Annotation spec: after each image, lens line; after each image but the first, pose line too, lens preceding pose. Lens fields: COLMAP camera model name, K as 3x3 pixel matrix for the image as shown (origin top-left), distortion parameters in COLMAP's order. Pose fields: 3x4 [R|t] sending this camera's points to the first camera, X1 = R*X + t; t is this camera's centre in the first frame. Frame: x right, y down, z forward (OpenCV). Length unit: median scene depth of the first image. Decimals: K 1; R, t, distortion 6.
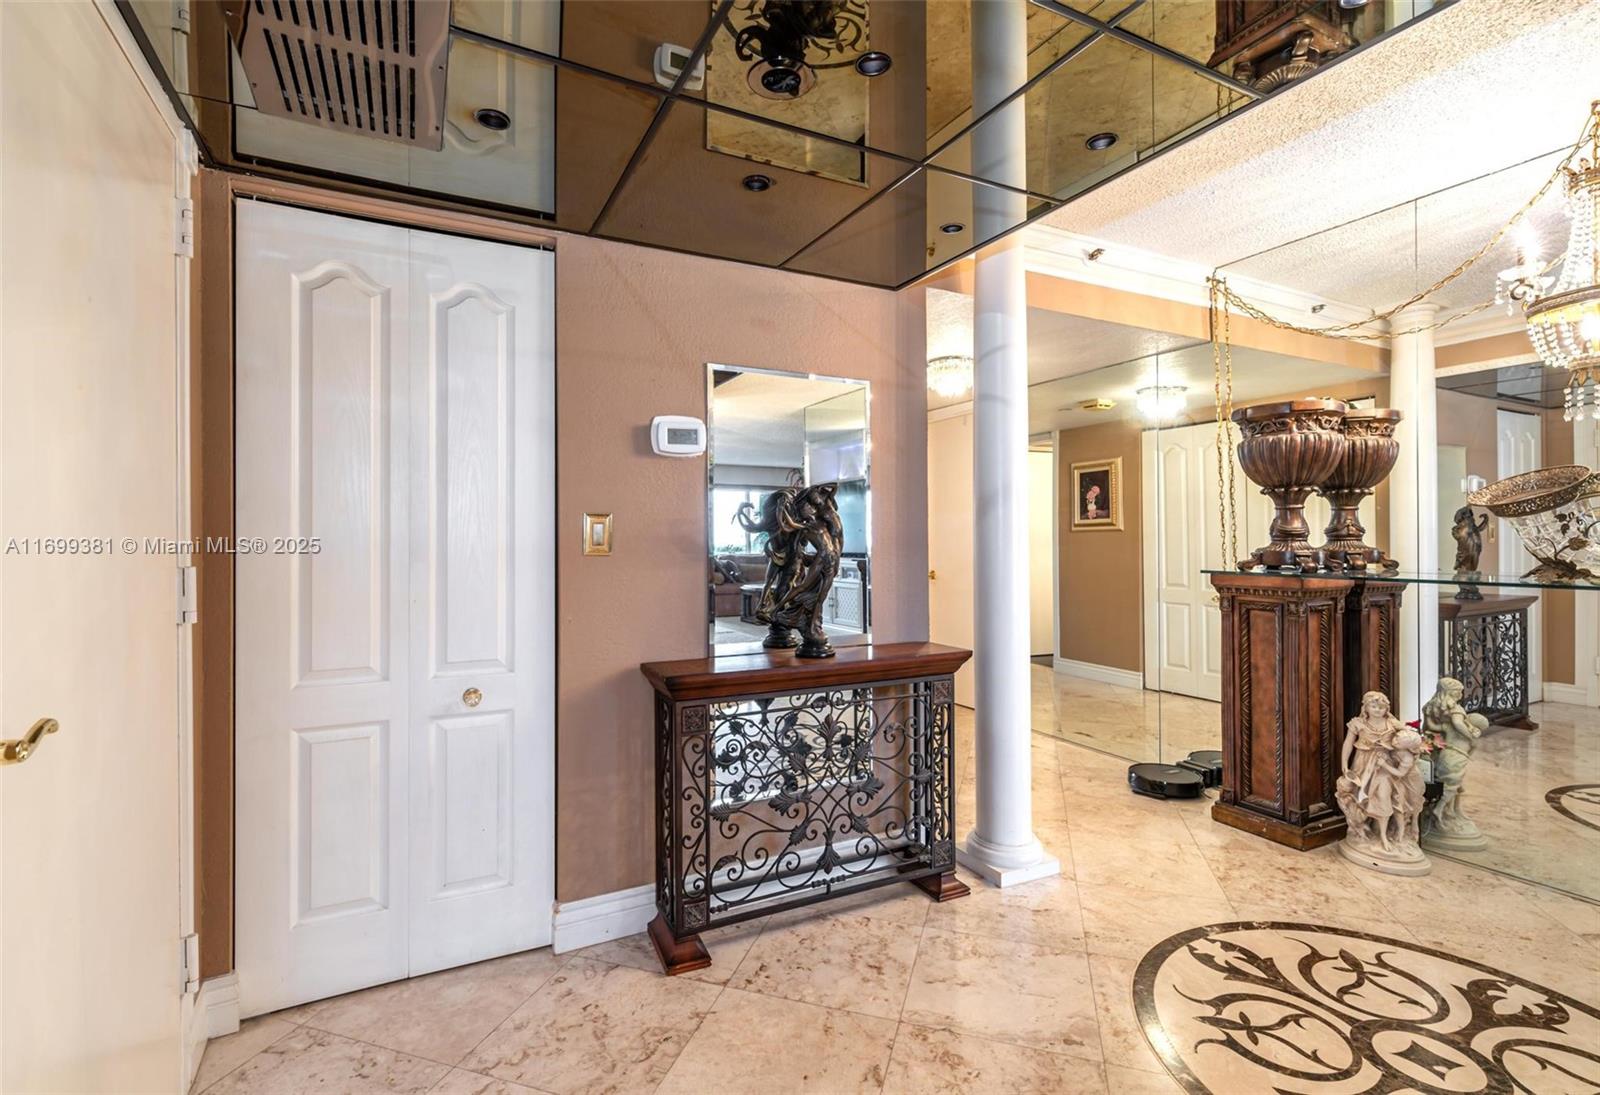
lens RADIAL K [[728.6, 0, 782.5], [0, 728.6, 536.5], [0, 0, 1]] dist [-0.001820, -0.000324]
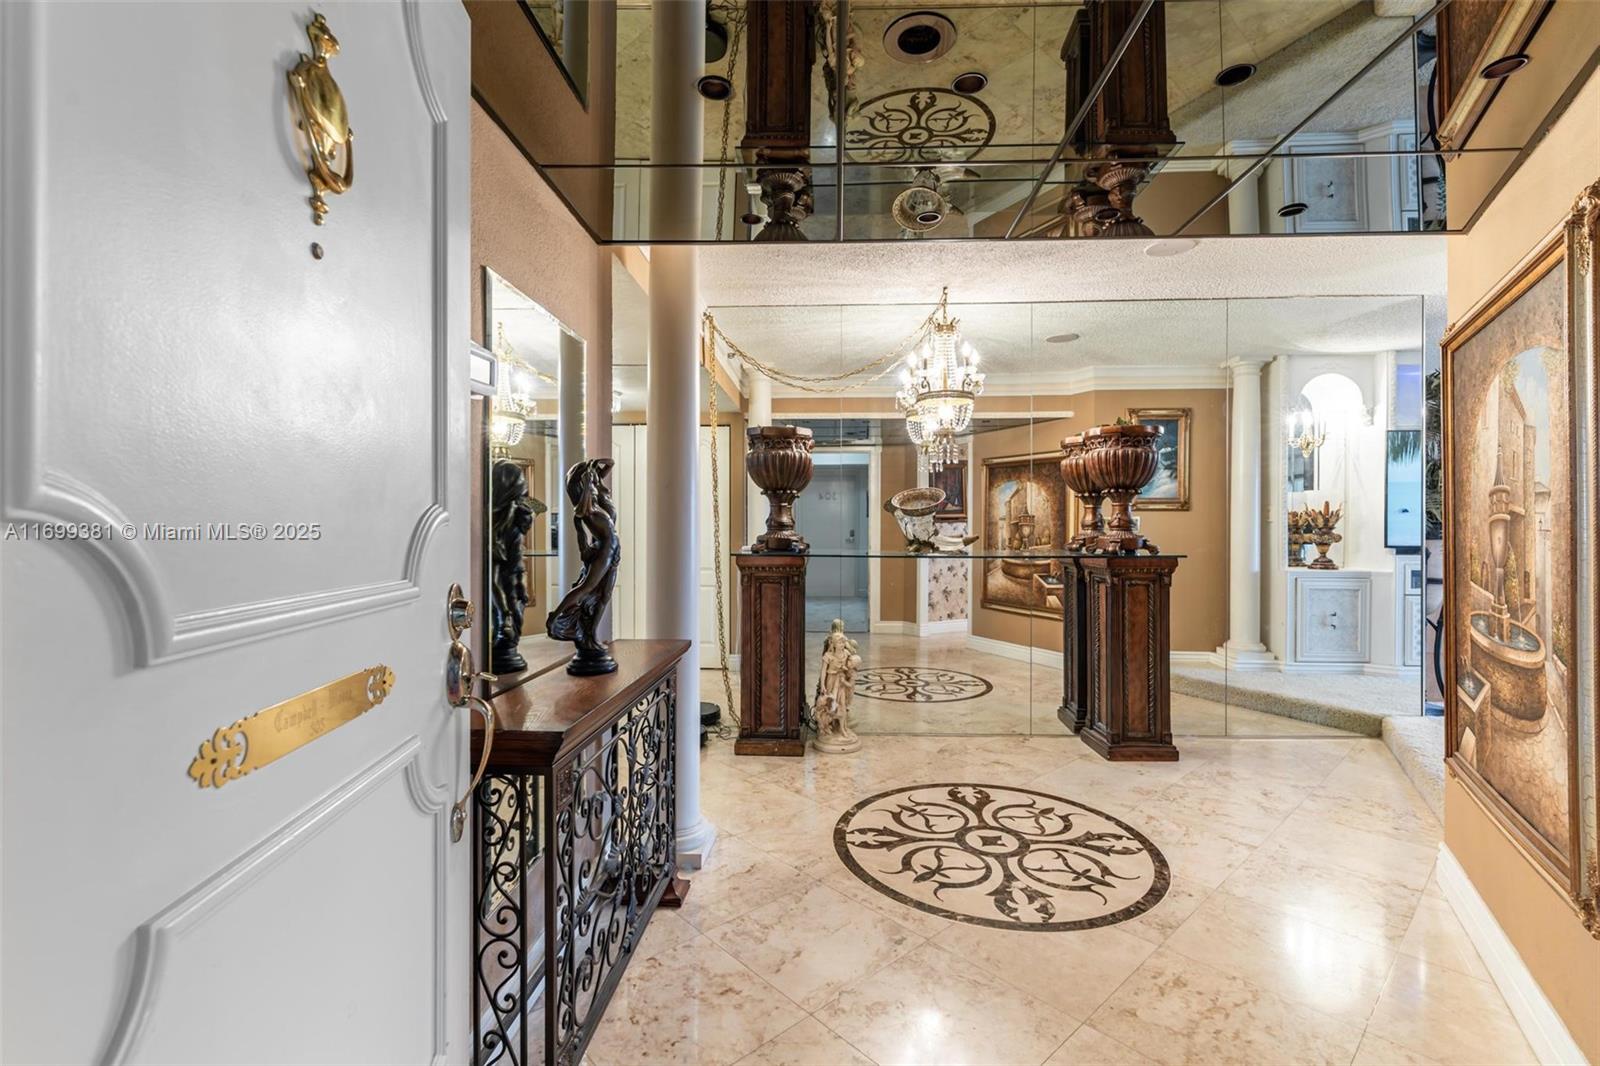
lens RADIAL K [[705.1, 0, 802.2], [0, 705.1, 526.3], [0, 0, 1]] dist [-0.000598, -0.000742]
pose [[0.487666, 0.006426, 0.873007, -0.599671], [-0.010485, 0.999944, -0.001503, 0.001074], [-0.872967, -0.008420, 0.487706, 0.475841]]
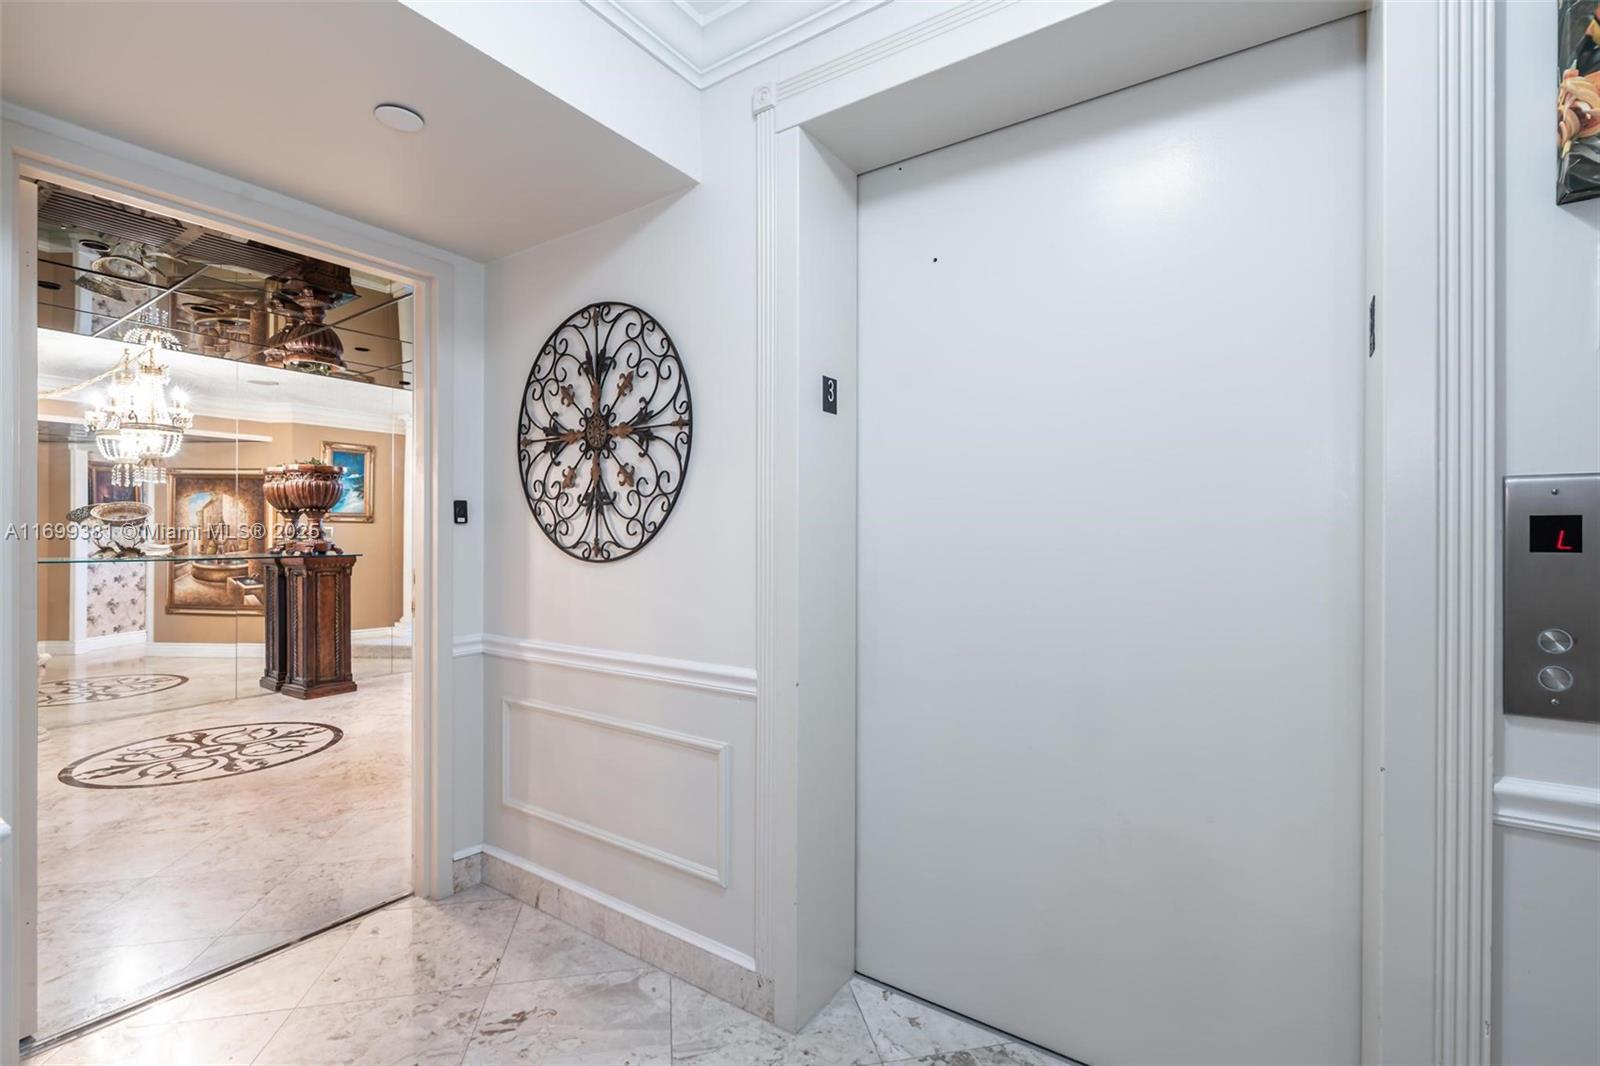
lens RADIAL K [[710.5, 0, 801.6], [0, 710.5, 537.0], [0, 0, 1]] dist [0.002505, -0.000189]
pose [[-0.486035, 0.001537, 0.873938, -1.744320], [-0.006798, 0.999962, -0.005539, -0.001381], [-0.873913, -0.008634, -0.486005, 0.353022]]
